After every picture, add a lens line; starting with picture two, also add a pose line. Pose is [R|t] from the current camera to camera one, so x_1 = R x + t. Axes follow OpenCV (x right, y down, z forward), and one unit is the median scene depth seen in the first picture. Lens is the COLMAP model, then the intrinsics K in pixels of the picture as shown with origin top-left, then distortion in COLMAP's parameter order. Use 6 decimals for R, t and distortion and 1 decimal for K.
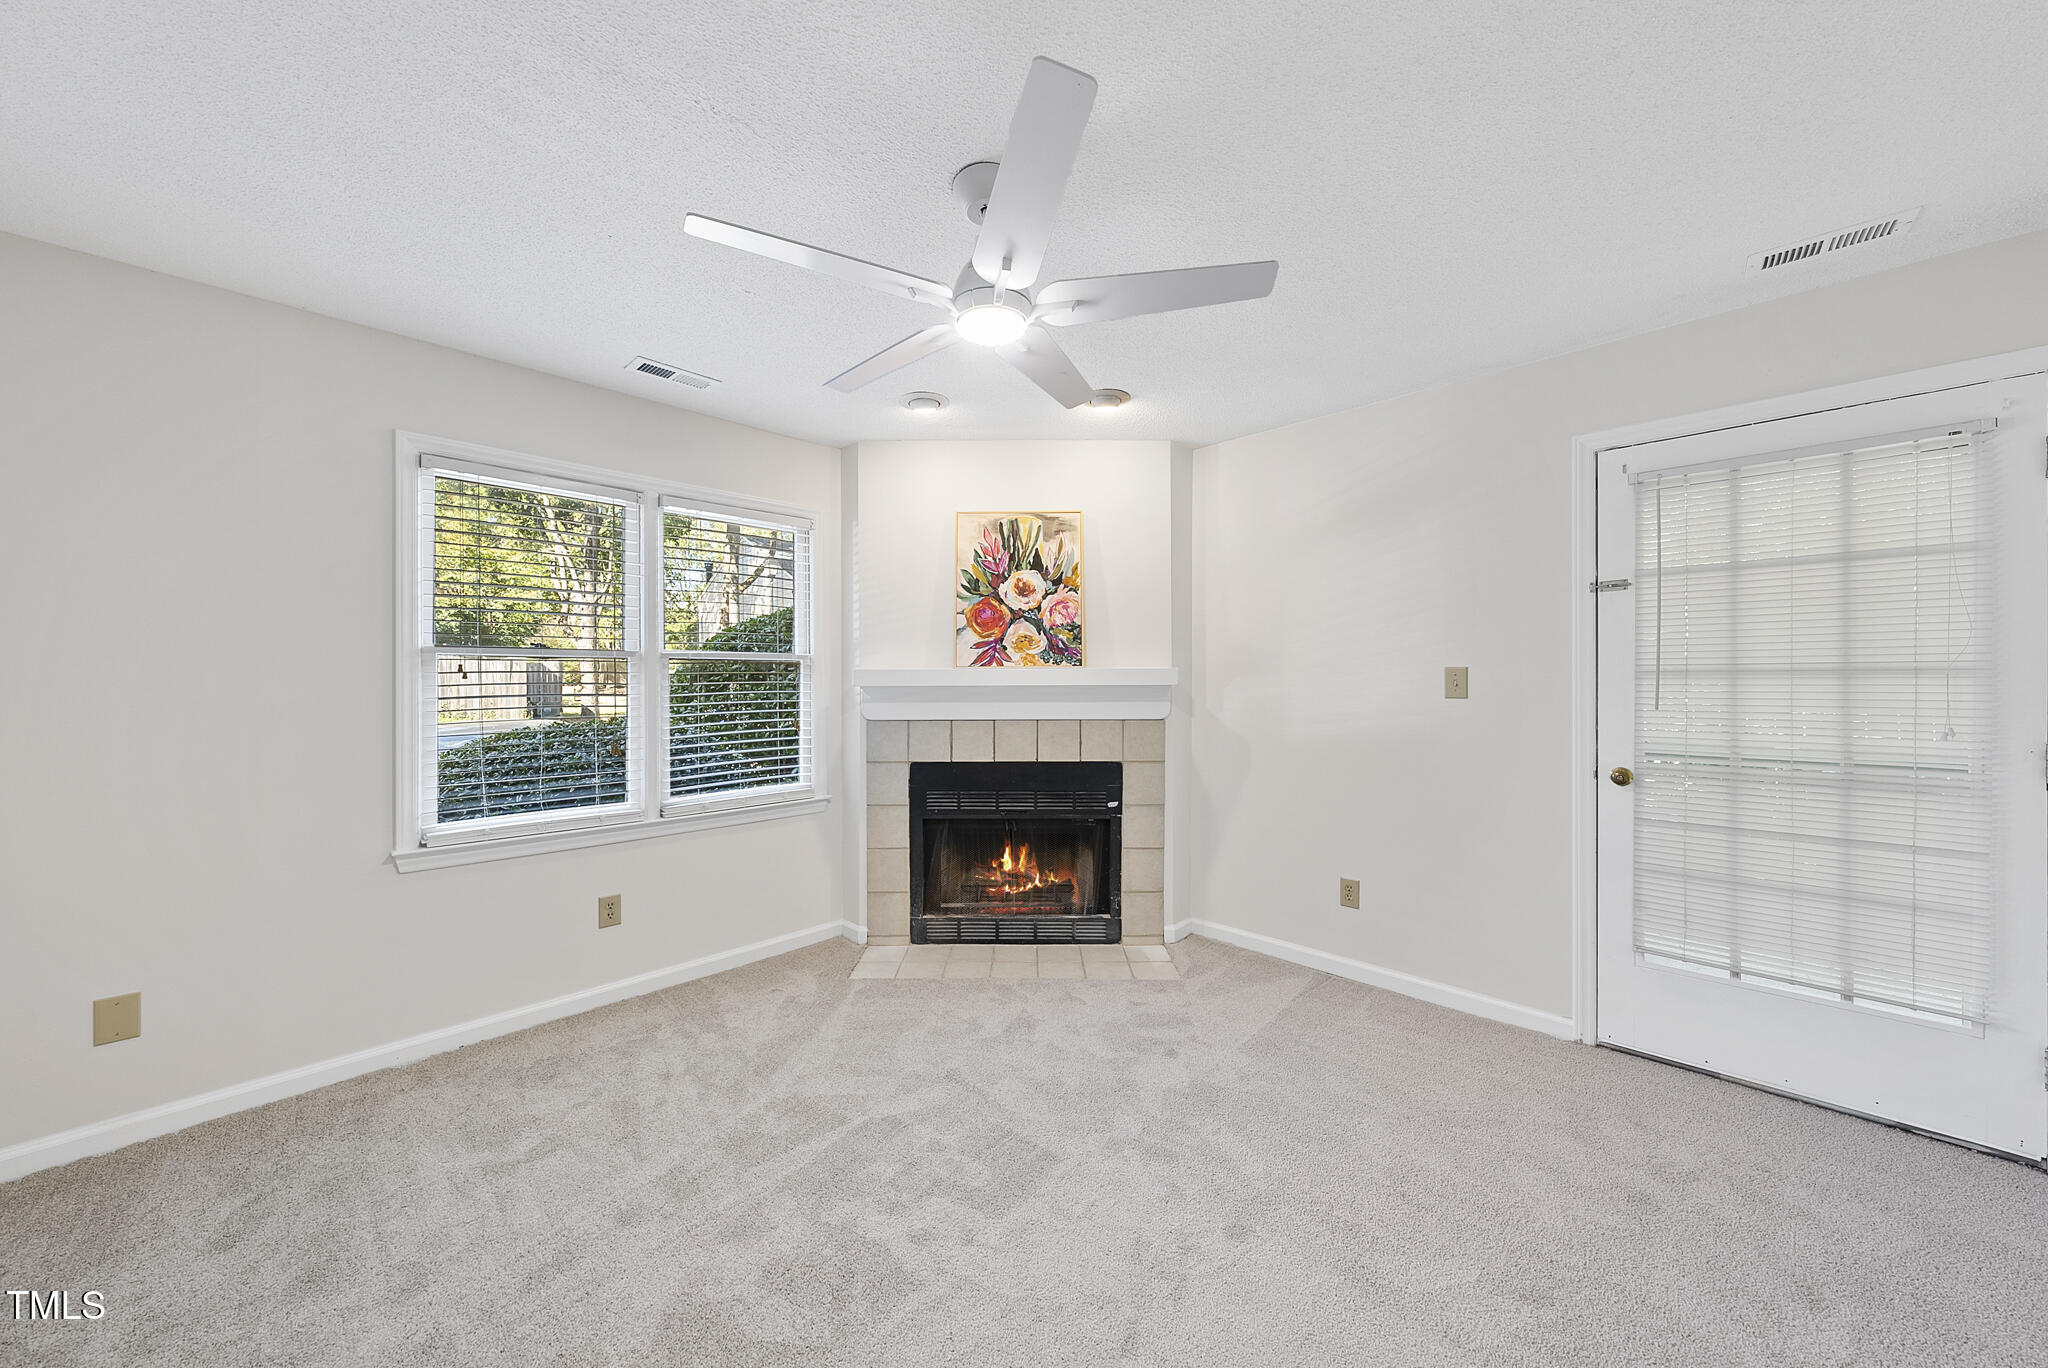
lens RADIAL K [[705.6, 0, 1026.9], [0, 705.6, 683.1], [0, 0, 1]] dist [-0.002346, -0.000161]
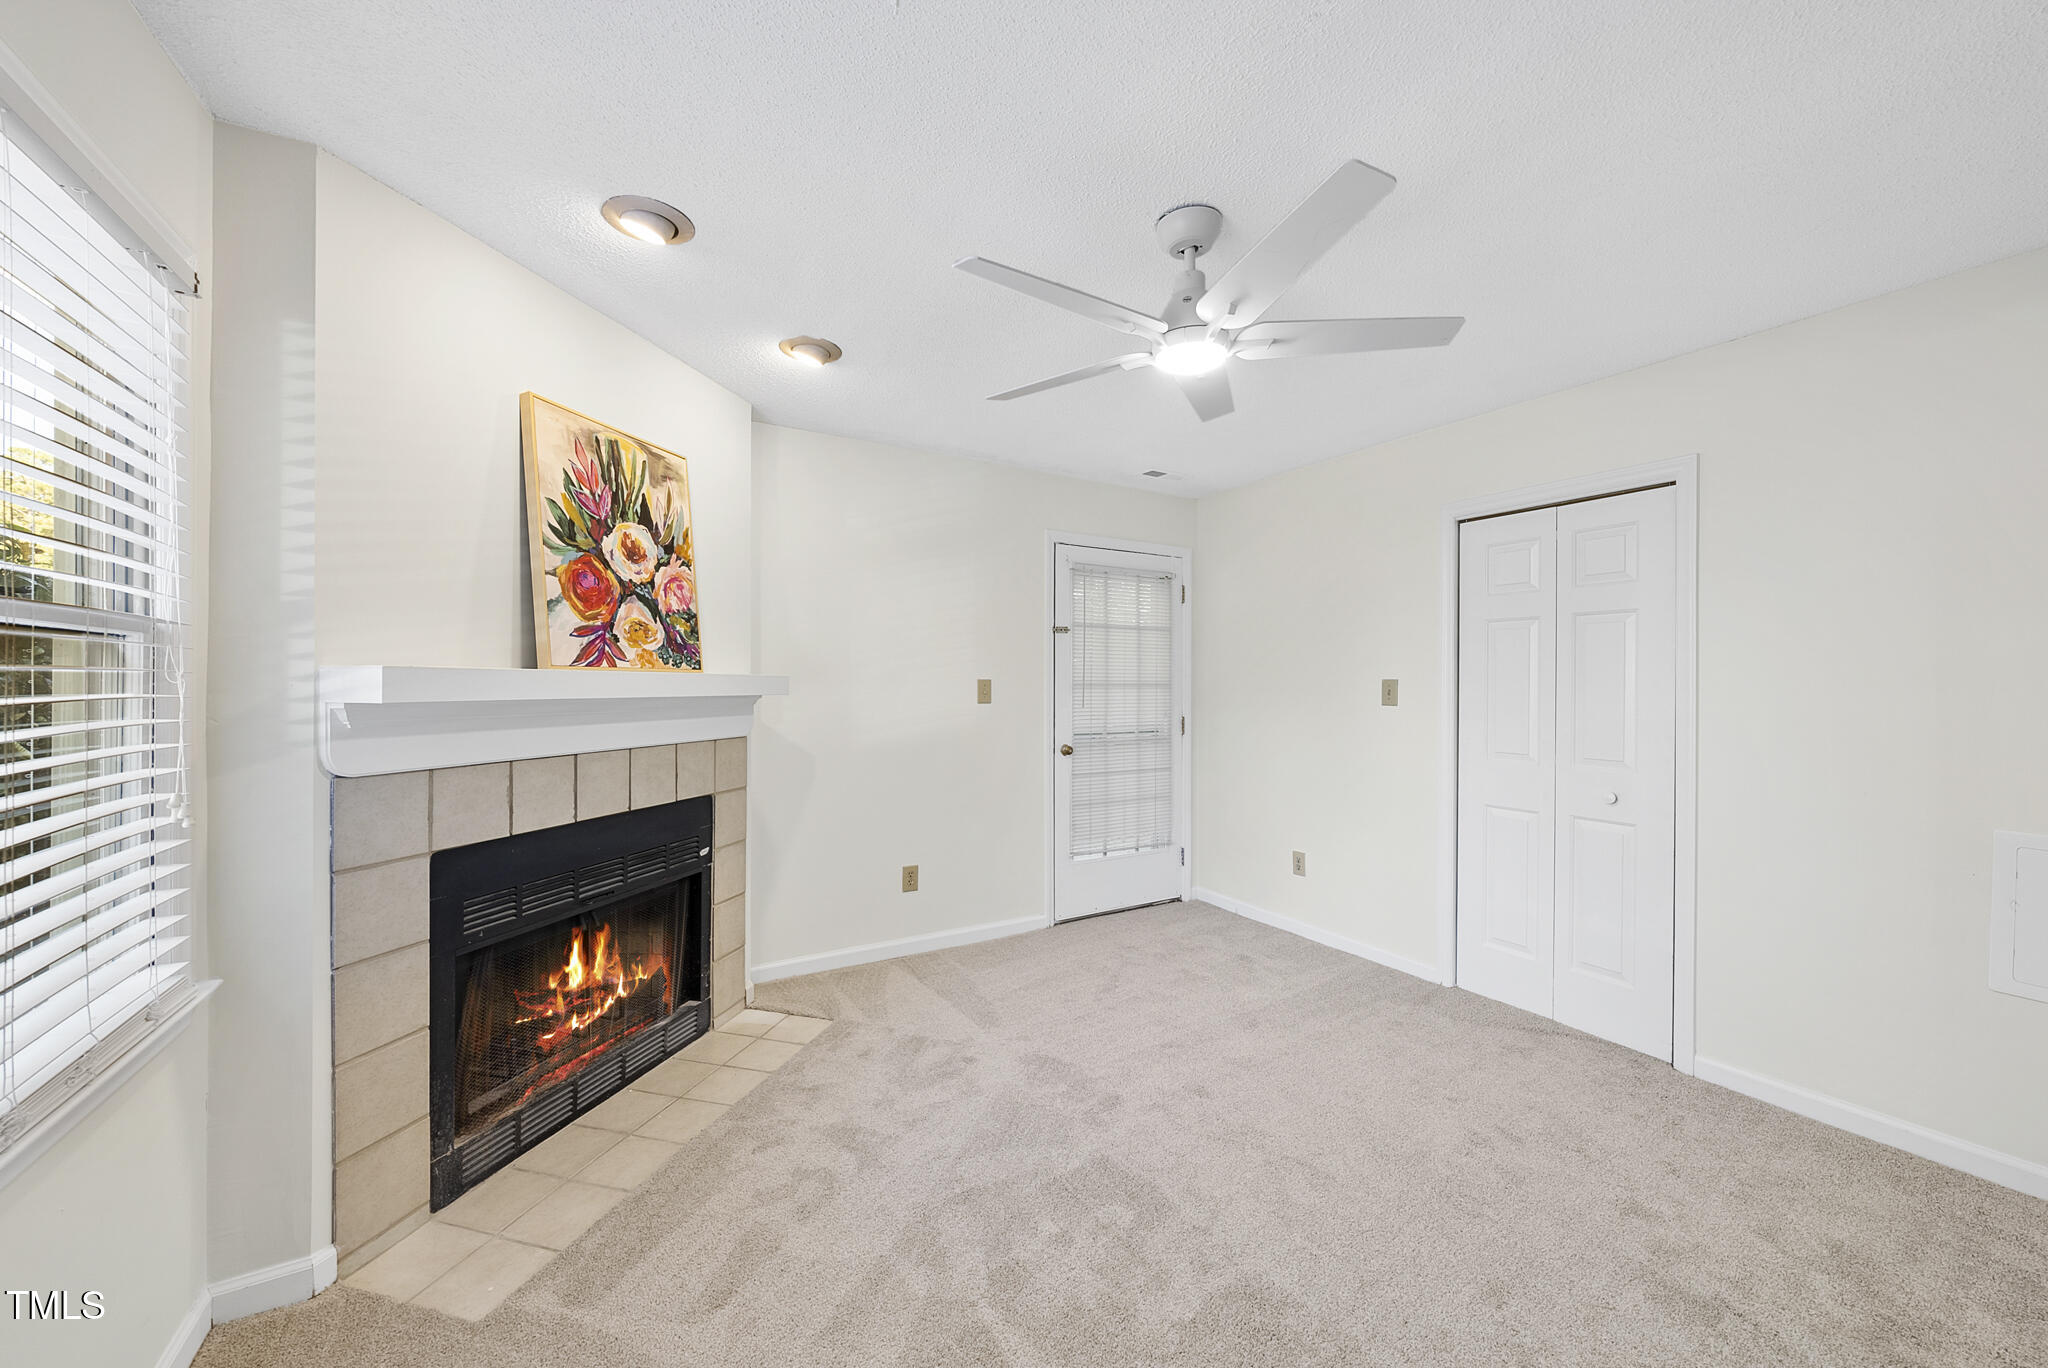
lens RADIAL K [[745.8, 0, 1024.0], [0, 745.8, 684.0], [0, 0, 1]] dist [-0.001277, -0.000086]
pose [[0.259746, 0.005826, 0.965659, -0.582392], [0.000508, 0.999981, -0.006169, -0.004540], [-0.965677, 0.002093, 0.259738, 0.465886]]
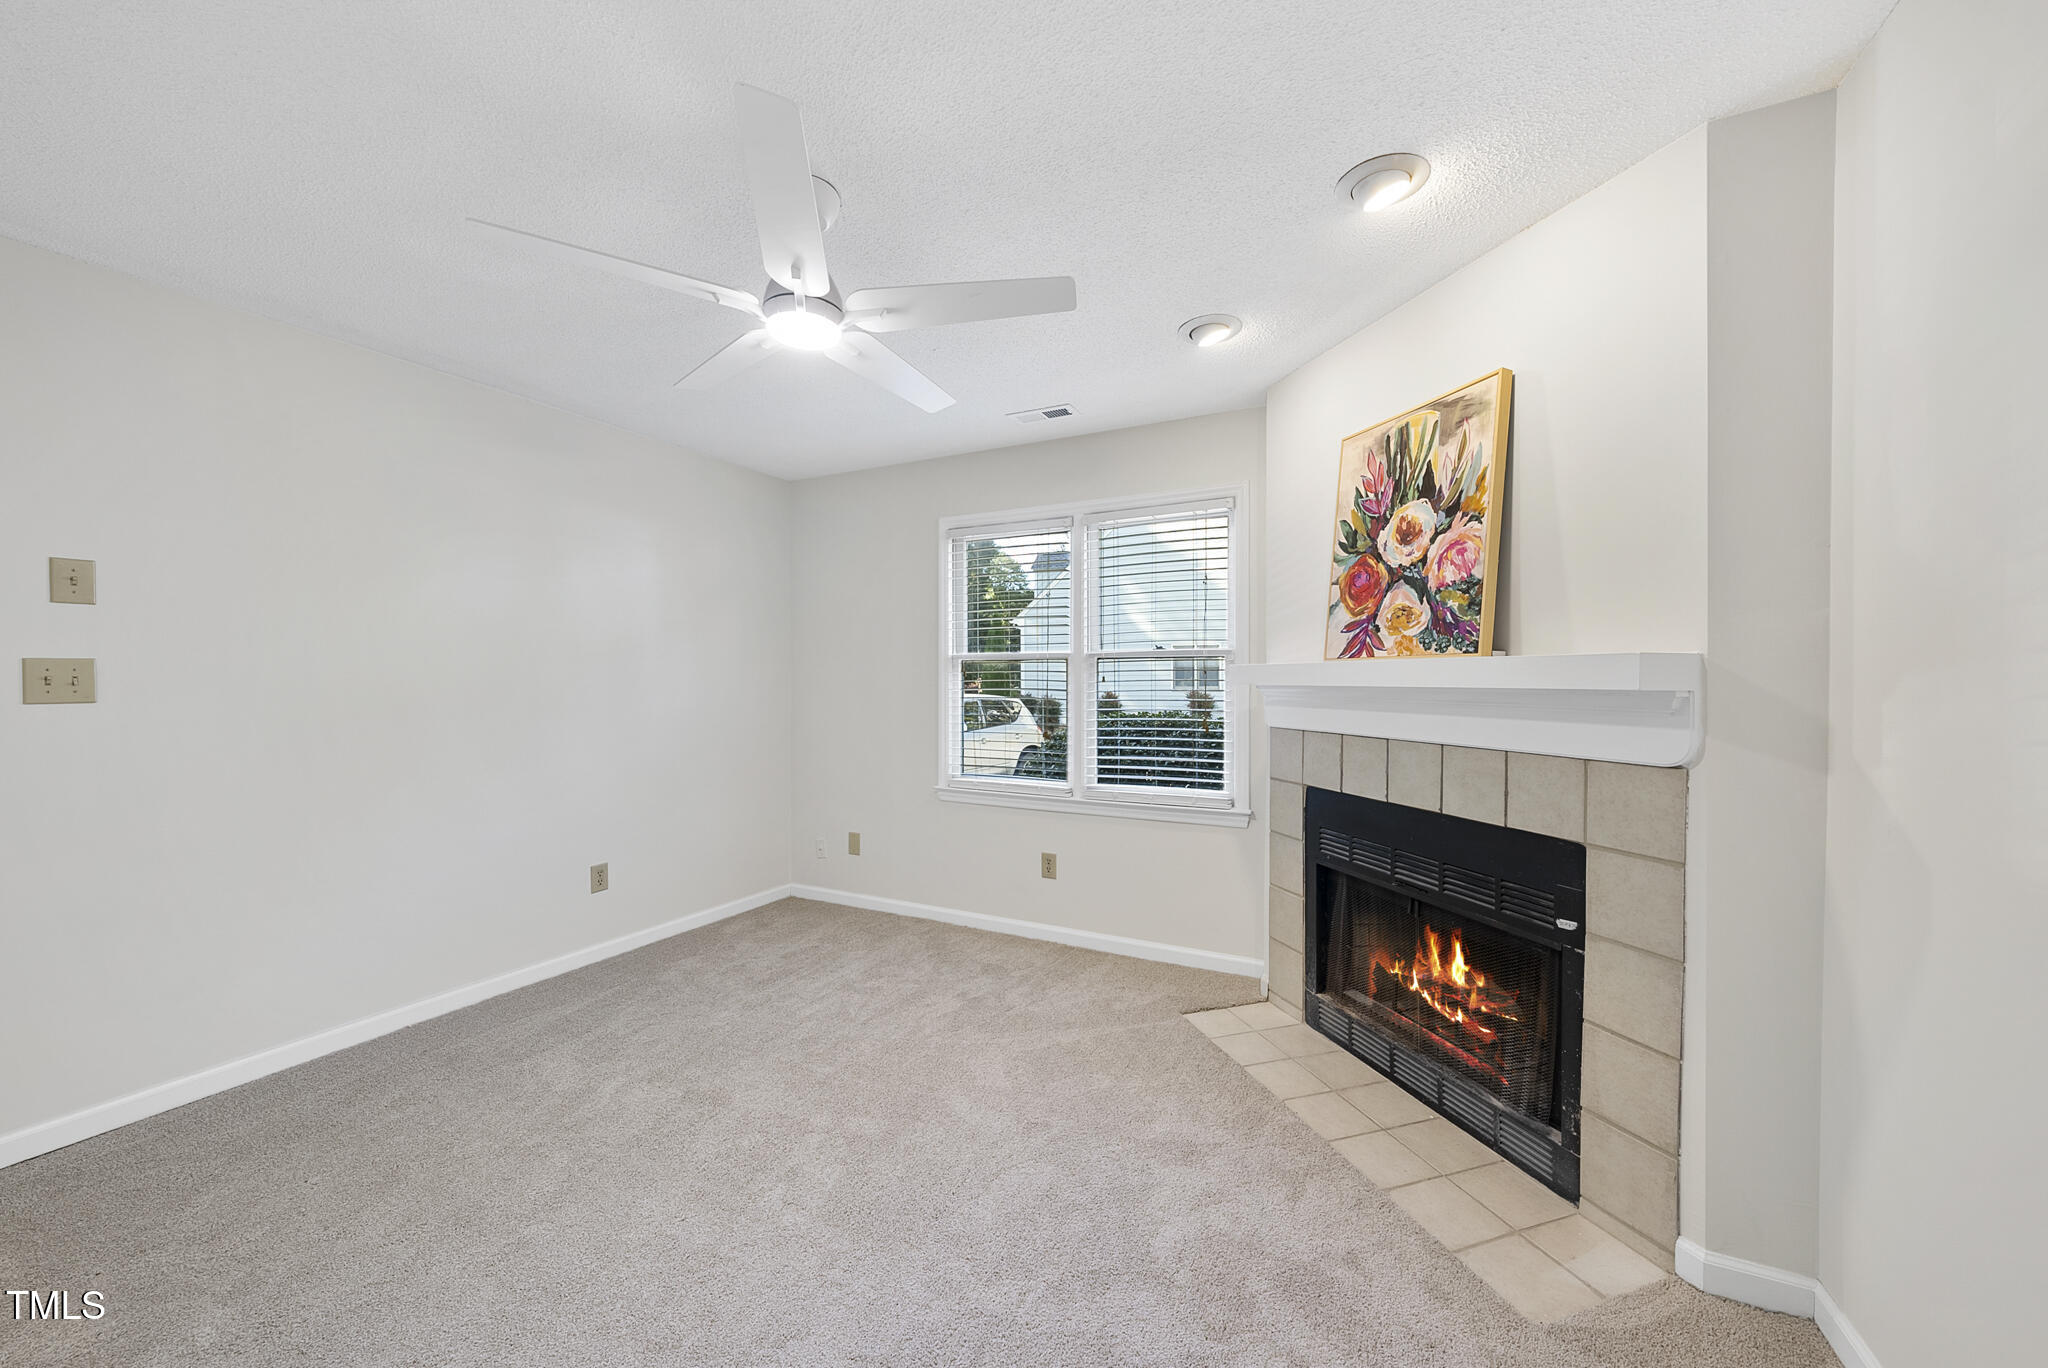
lens RADIAL K [[745.8, 0, 1024.0], [0, 745.8, 684.0], [0, 0, 1]] dist [-0.001277, -0.000086]
pose [[0.296240, 0.010133, -0.955060, 0.527296], [-0.004308, 0.999948, 0.009274, -0.003894], [0.955104, 0.001367, 0.296269, 0.480373]]
